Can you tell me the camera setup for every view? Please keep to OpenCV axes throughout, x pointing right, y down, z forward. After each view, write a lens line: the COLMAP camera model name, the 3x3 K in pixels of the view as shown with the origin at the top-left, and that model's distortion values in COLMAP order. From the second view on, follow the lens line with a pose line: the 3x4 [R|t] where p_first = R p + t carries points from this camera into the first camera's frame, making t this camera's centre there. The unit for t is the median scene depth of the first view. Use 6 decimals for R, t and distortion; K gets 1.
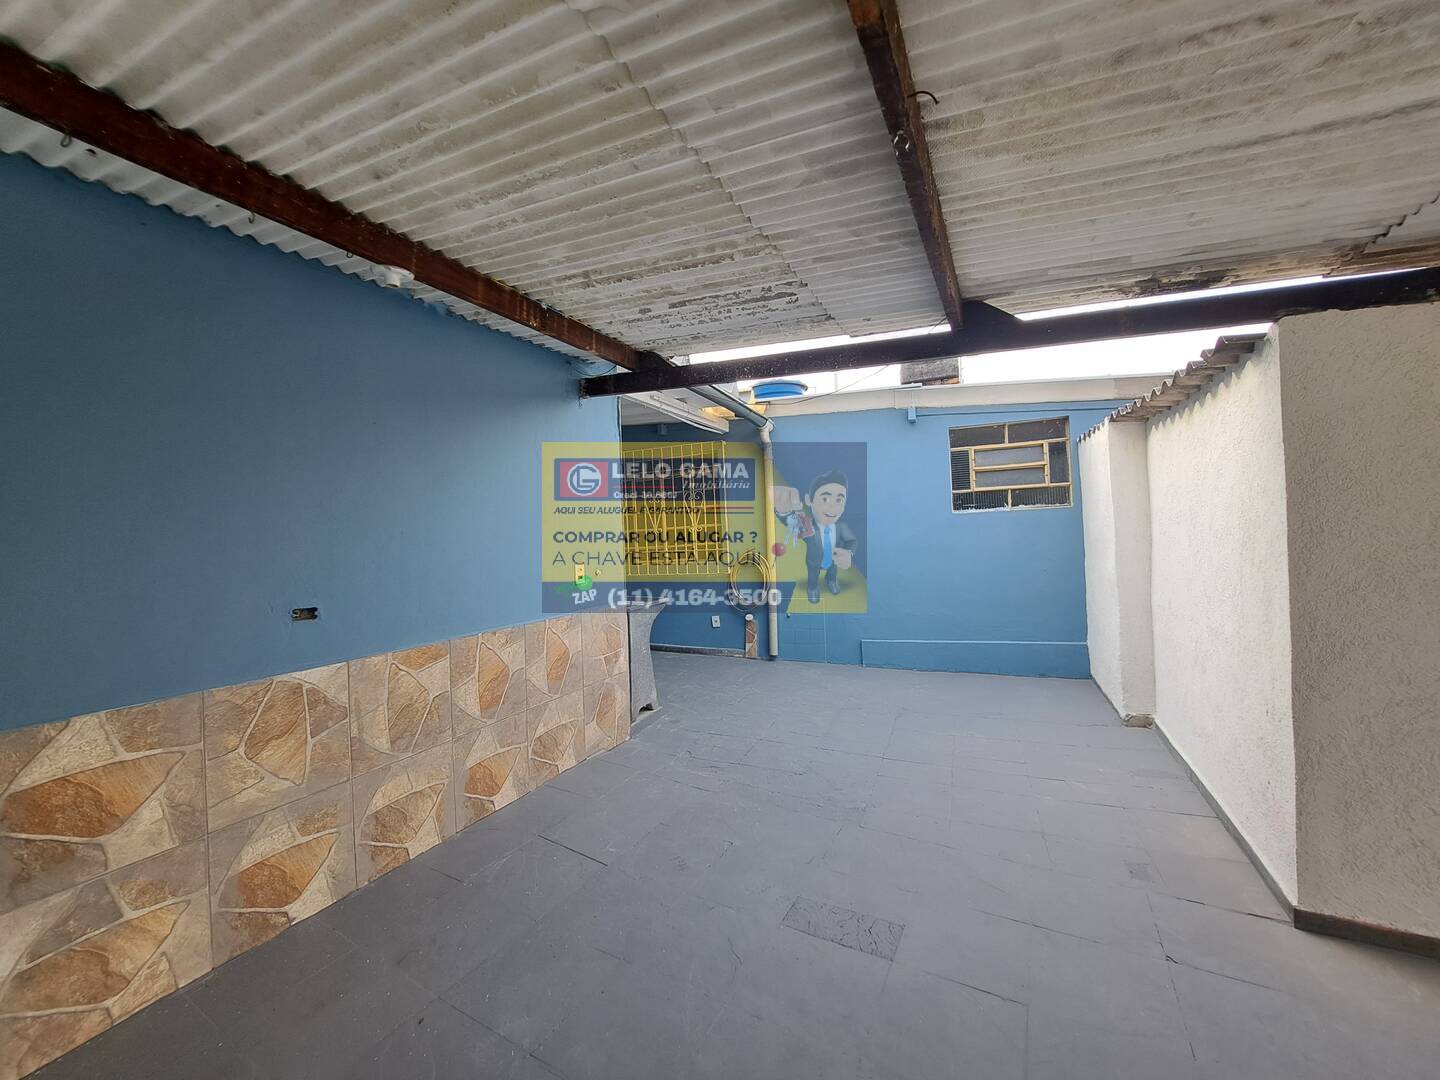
lens RADIAL K [[582.5, 0, 720.5], [0, 582.5, 519.4], [0, 0, 1]] dist [-0.000258, -0.000061]
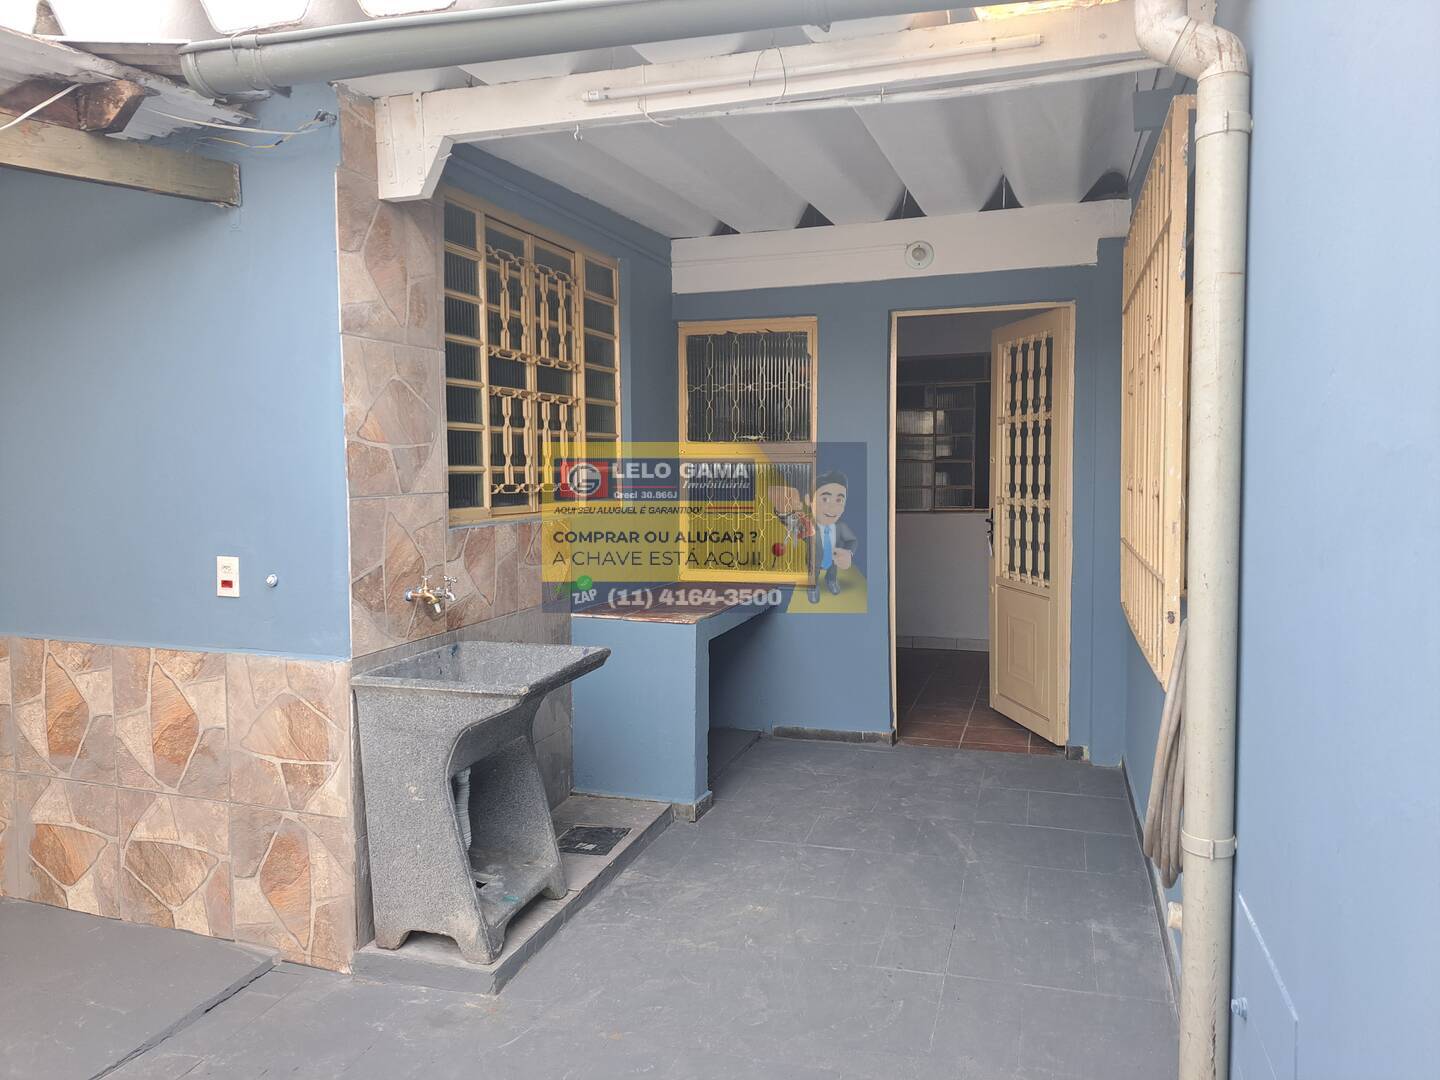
lens RADIAL K [[1008.6, 0, 720.0], [0, 1008.6, 540.0], [0, 0, 1]] dist [0.001017, 0.001924]
pose [[0.105464, 0.086500, -0.990654, 0.711559], [0.012901, 0.996007, 0.088341, -0.008097], [0.994339, -0.022098, 0.103927, 1.459602]]
